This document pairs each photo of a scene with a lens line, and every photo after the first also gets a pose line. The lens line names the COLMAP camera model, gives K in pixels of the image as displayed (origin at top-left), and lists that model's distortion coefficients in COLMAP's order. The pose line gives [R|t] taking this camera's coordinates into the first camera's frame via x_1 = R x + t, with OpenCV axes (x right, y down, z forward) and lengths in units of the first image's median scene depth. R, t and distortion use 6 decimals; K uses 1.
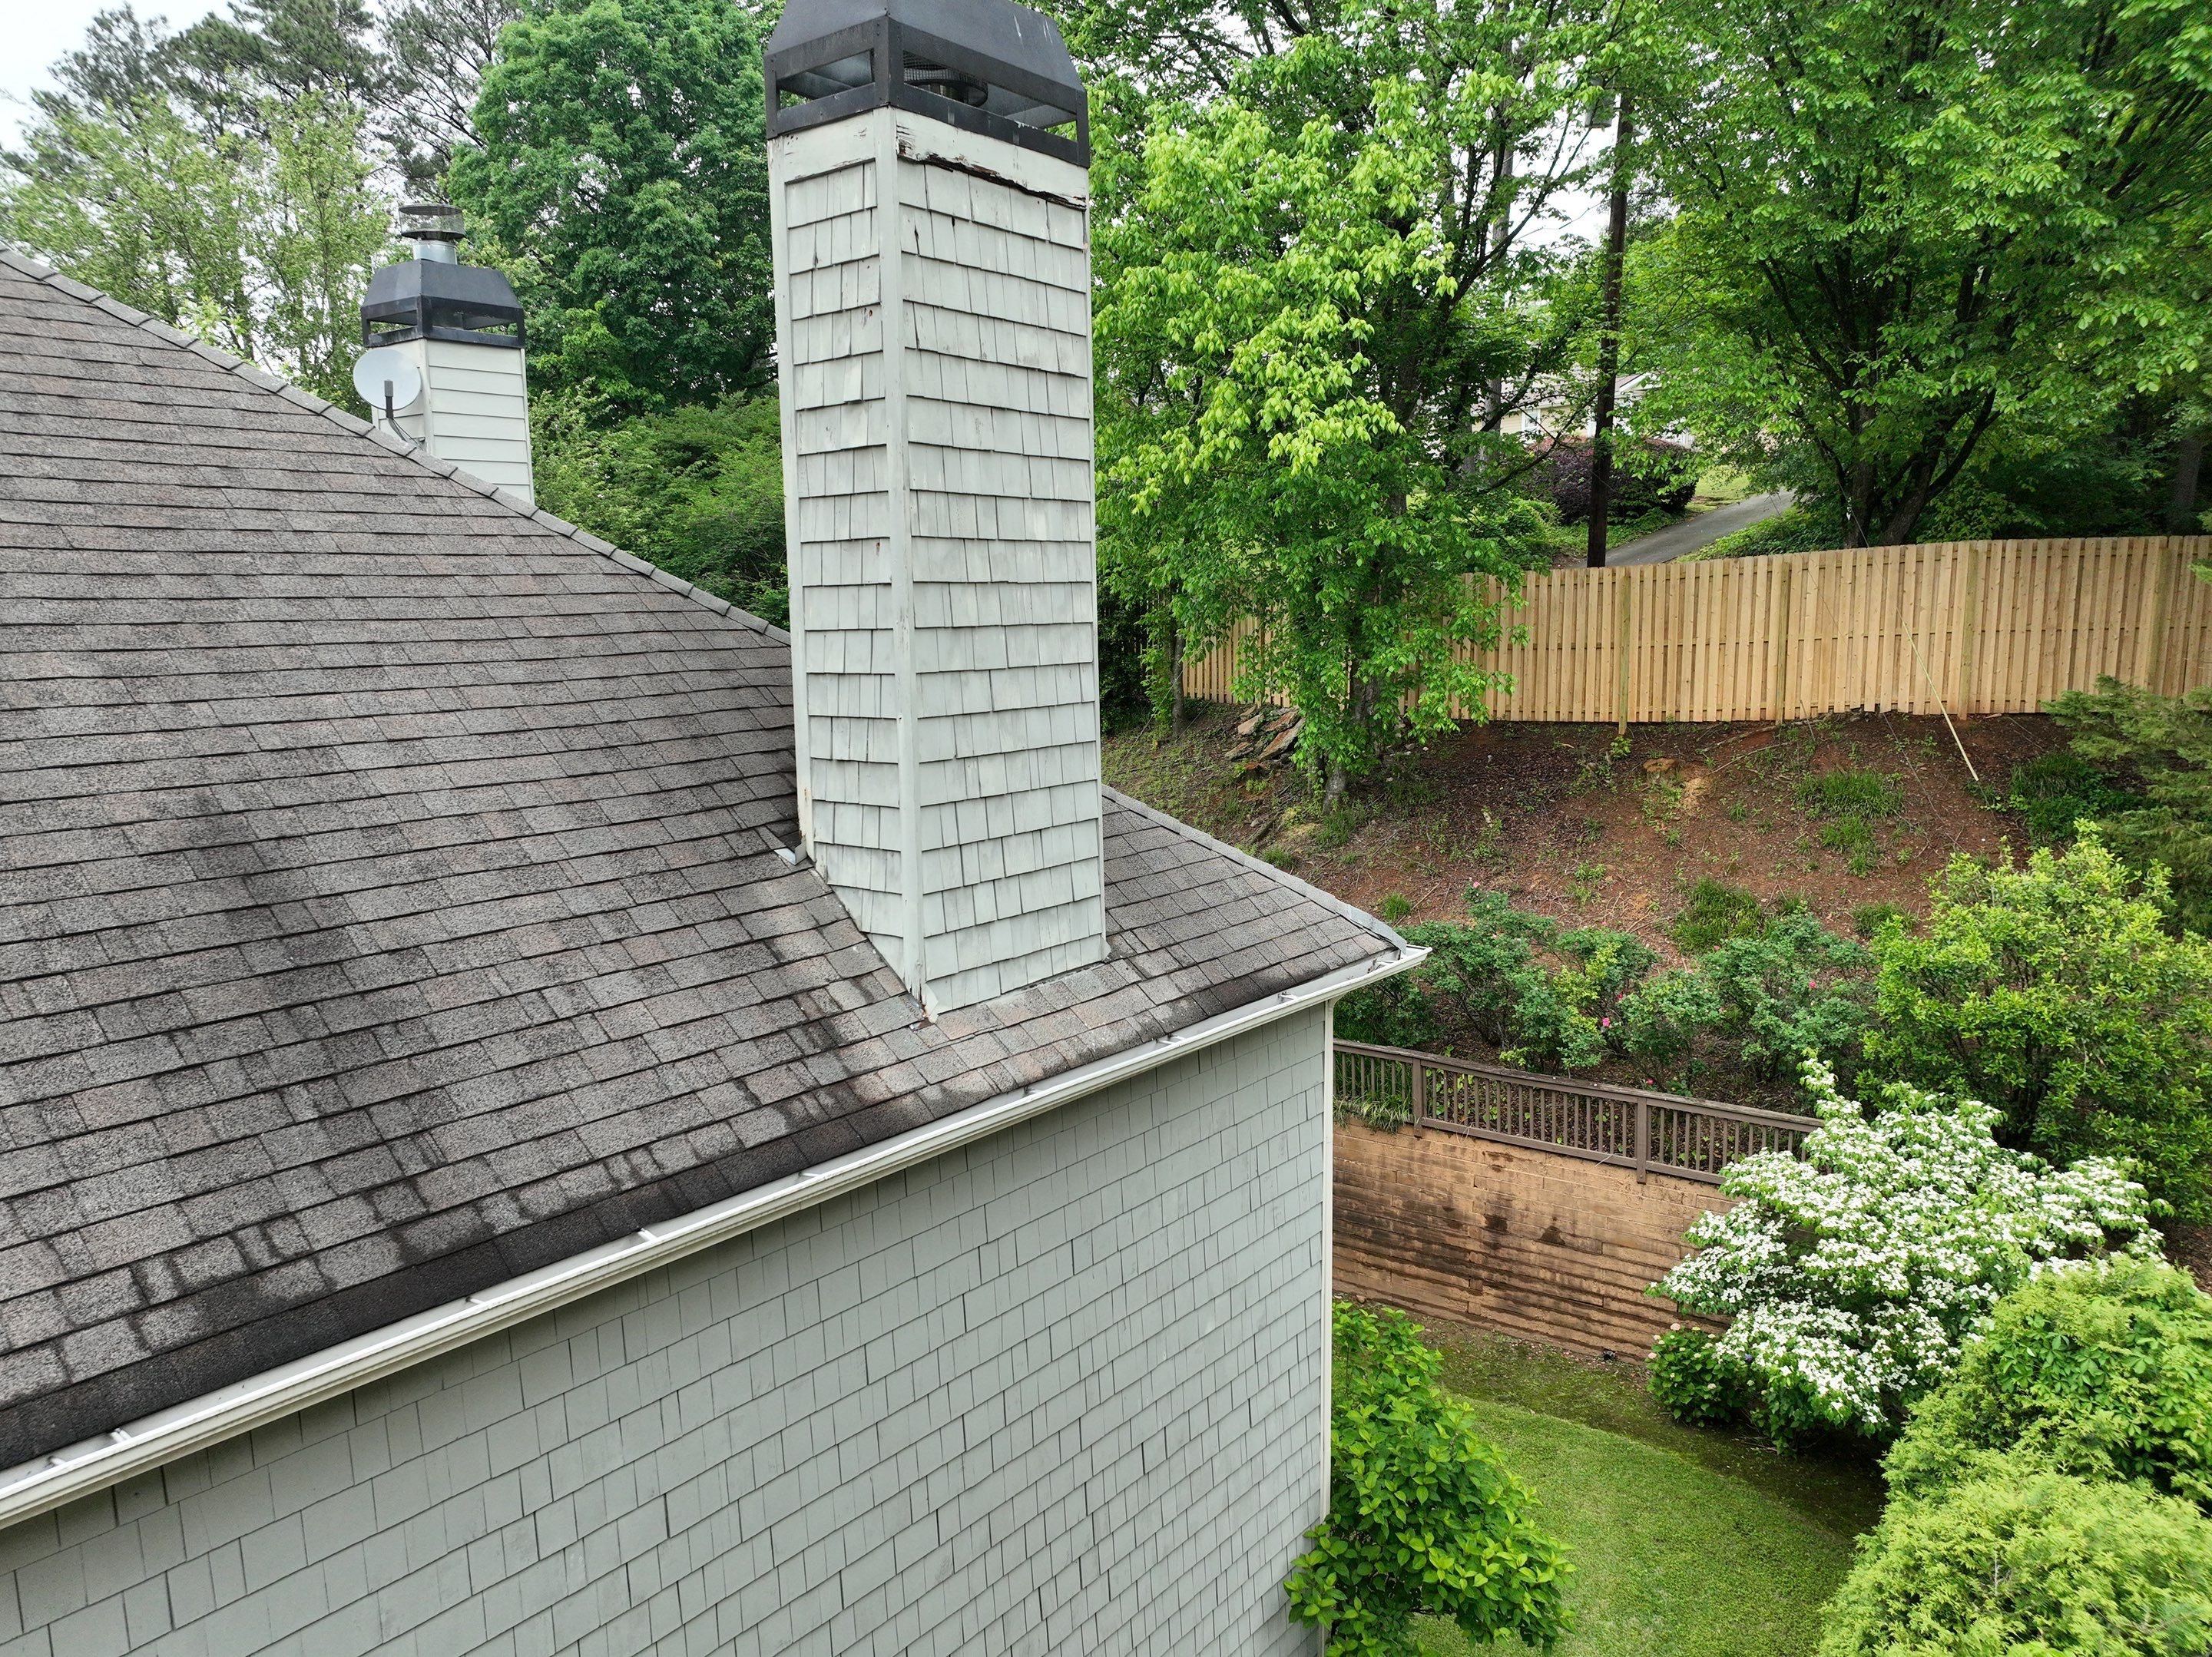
lens RADIAL K [[1594.6, 0, 1106.0], [0, 1594.6, 828.5], [0, 0, 1]] dist [-0.000195, 0.016705]
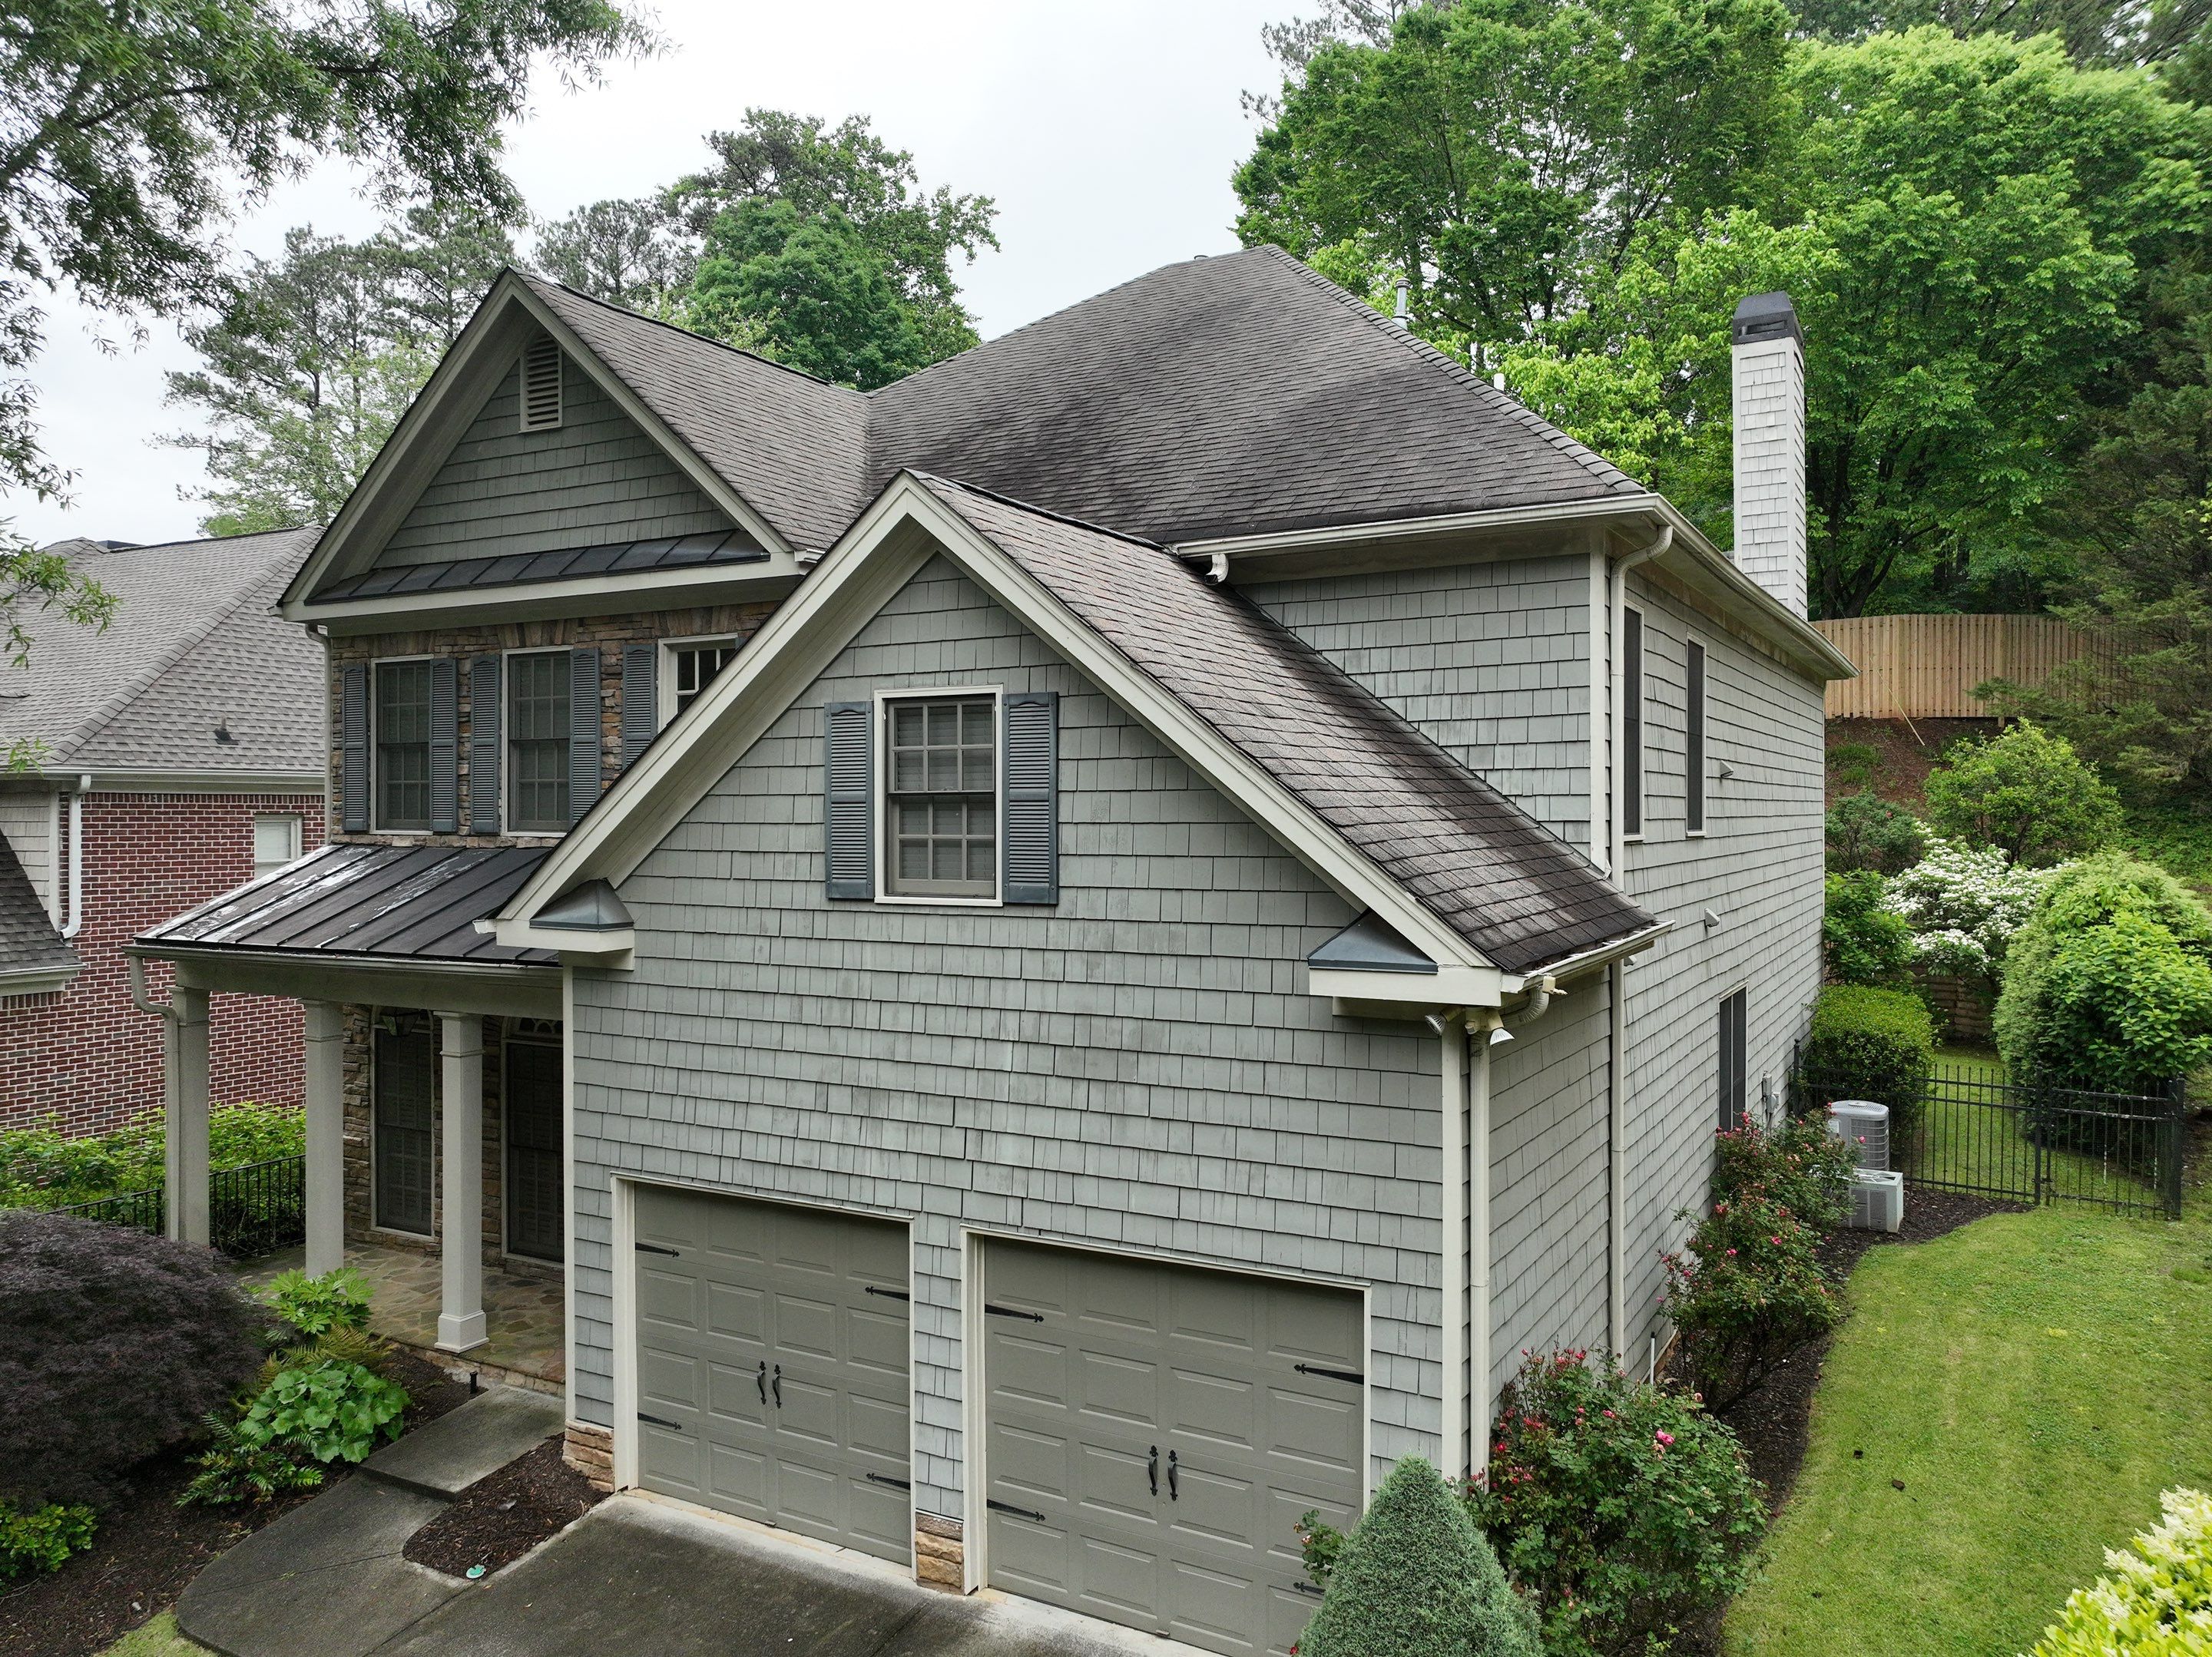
lens RADIAL K [[1594.6, 0, 1106.0], [0, 1594.6, 828.5], [0, 0, 1]] dist [-0.000195, 0.016705]
pose [[0.988788, 0.006489, 0.149186, -0.687642], [0.013637, 0.990957, -0.133486, 0.329114], [-0.148703, 0.134023, 0.979758, -0.635405]]
